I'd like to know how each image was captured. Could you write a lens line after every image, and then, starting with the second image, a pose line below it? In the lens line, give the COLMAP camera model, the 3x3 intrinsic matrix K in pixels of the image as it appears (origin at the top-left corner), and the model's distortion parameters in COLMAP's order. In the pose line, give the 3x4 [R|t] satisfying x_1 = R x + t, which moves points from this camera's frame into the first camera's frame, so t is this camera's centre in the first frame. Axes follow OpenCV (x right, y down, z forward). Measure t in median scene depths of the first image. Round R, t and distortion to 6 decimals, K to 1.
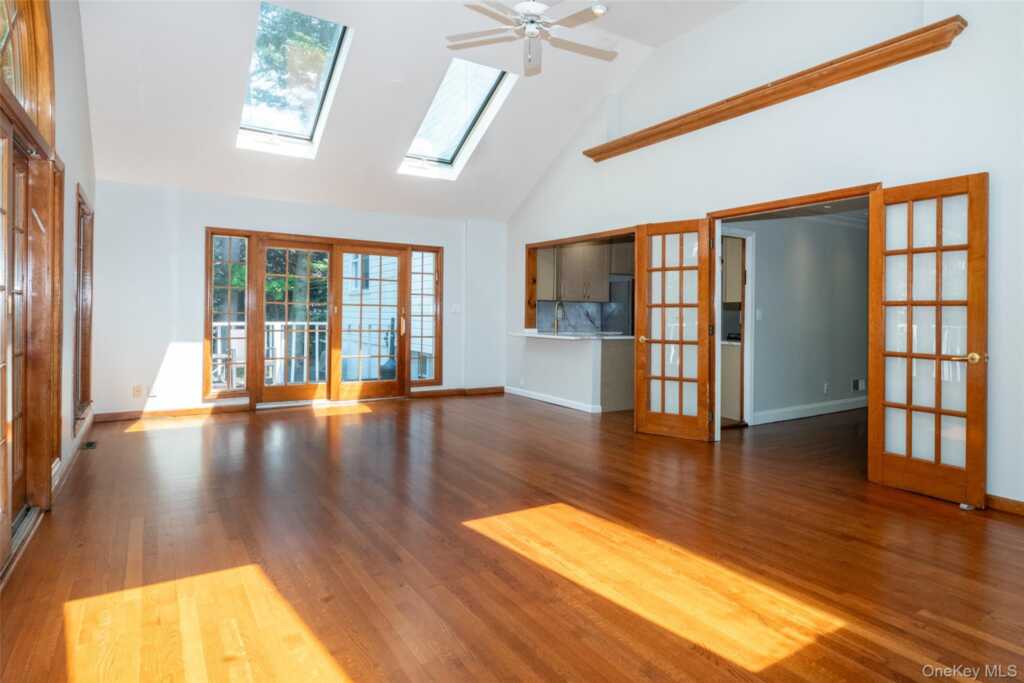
lens RADIAL K [[586.5, 0, 502.1], [0, 586.5, 309.5], [0, 0, 1]] dist [0.004977, -0.000295]
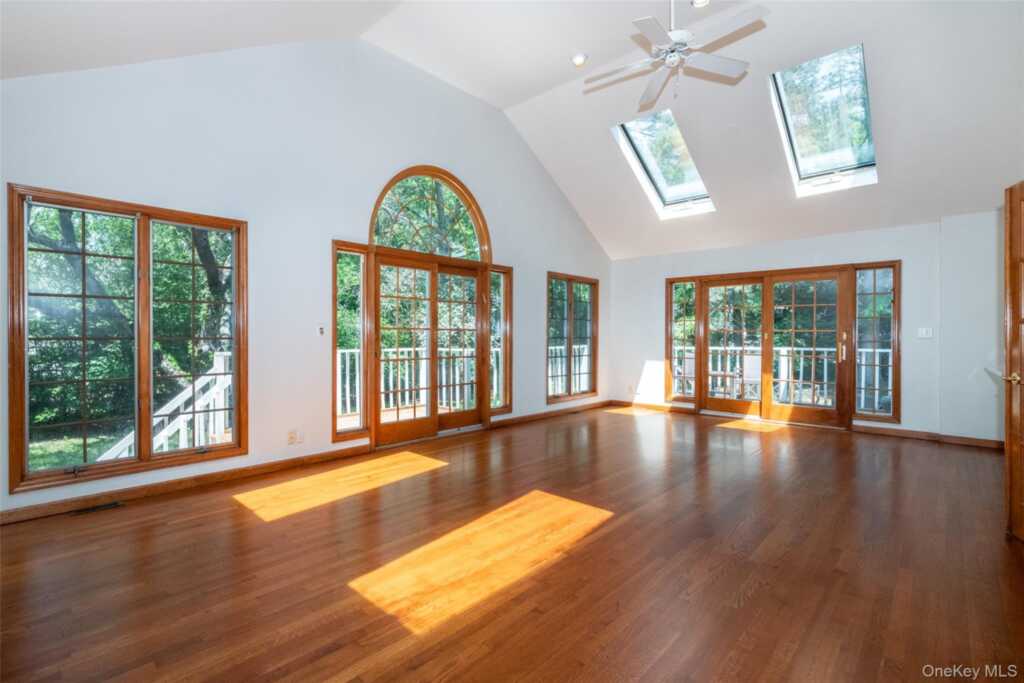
lens RADIAL K [[478.1, 0, 511.4], [0, 478.1, 342.2], [0, 0, 1]] dist [0.011813, -0.000168]
pose [[0.238545, -0.002694, -0.971128, 0.857844], [0.009370, 0.999956, -0.000473, 0.012661], [0.971086, -0.008986, 0.238559, 0.570098]]
